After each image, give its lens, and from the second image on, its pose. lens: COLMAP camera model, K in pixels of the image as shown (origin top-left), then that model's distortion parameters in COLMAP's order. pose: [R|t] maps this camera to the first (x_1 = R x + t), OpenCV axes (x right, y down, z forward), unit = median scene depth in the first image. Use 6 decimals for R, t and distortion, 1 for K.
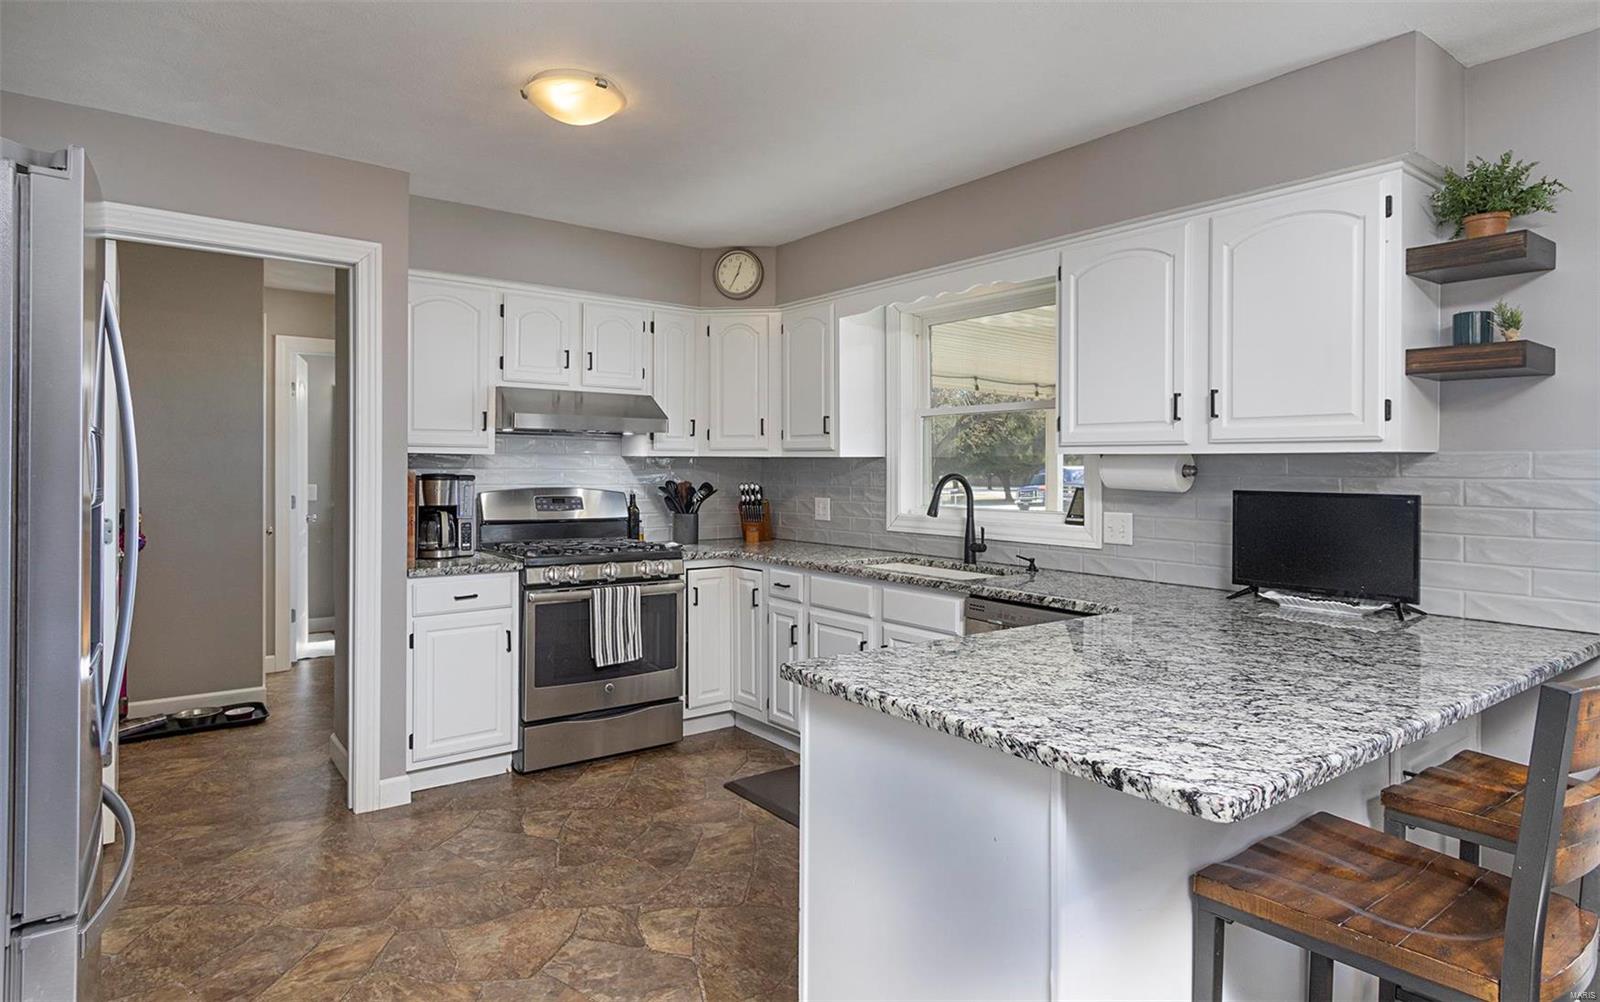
lens RADIAL K [[889.1, 0, 790.2], [0, 889.1, 503.3], [0, 0, 1]] dist [0.002045, -0.001484]
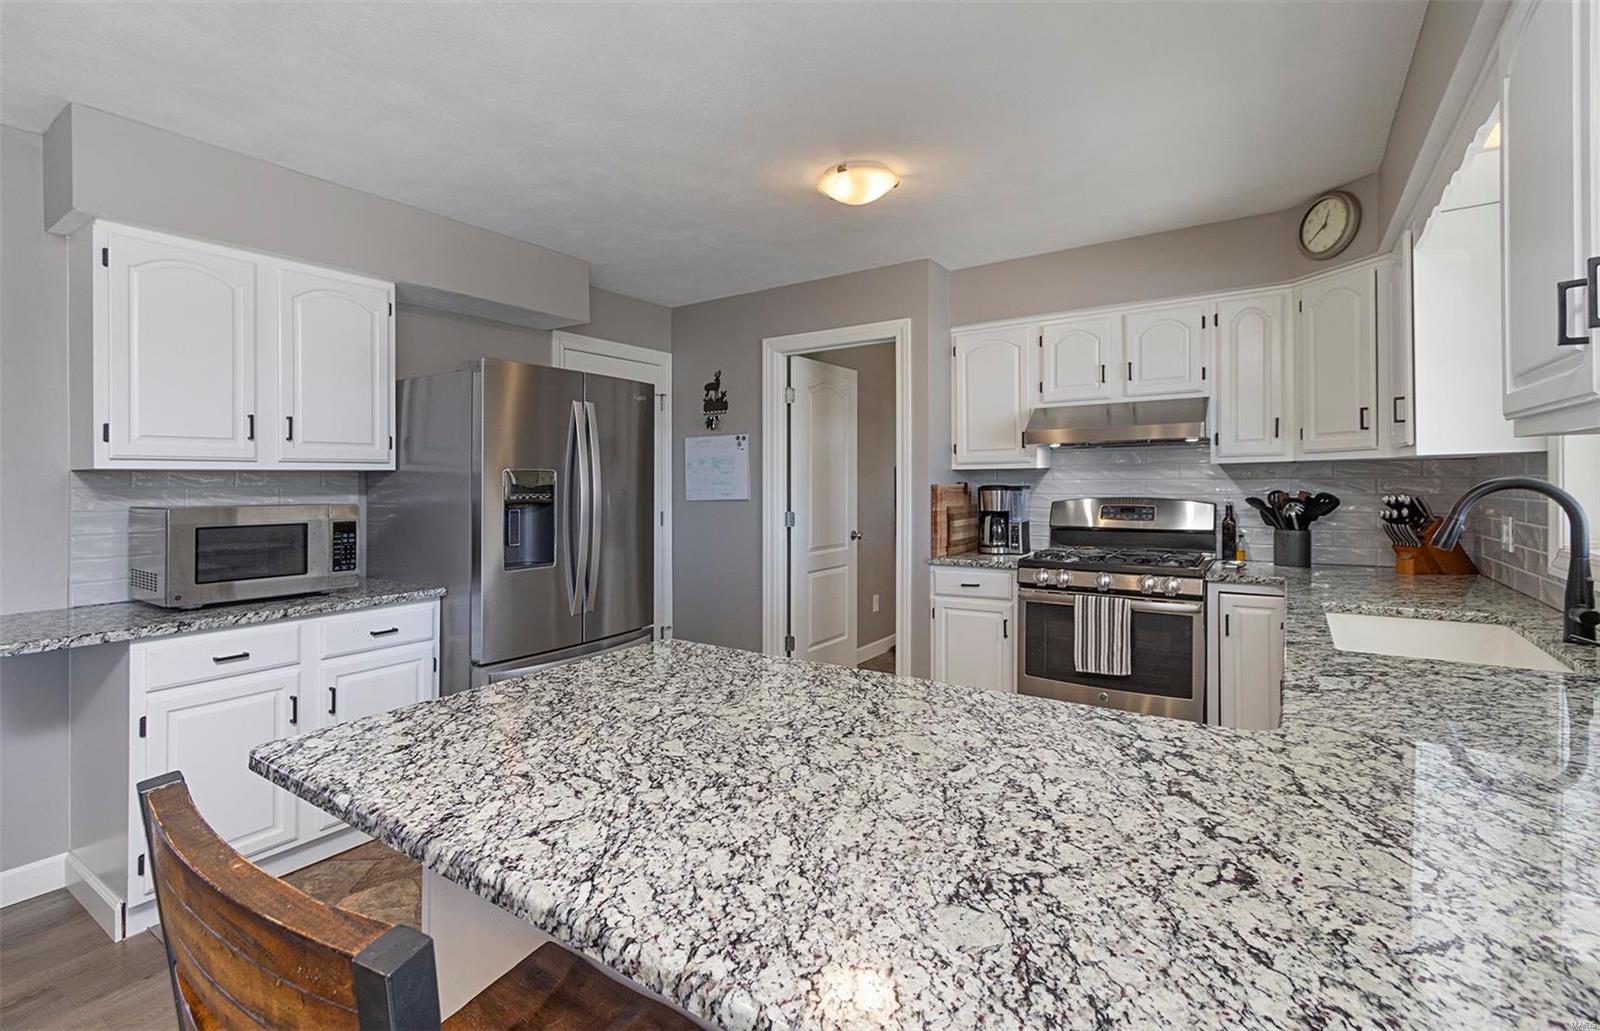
lens RADIAL K [[727.8, 0, 753.4], [0, 727.8, 500.5], [0, 0, 1]] dist [0.003702, -0.000125]
pose [[0.299160, 0.011887, -0.954129, 0.476251], [-0.022725, 0.999728, 0.005330, -0.009833], [0.953932, 0.020088, 0.299349, 0.387089]]
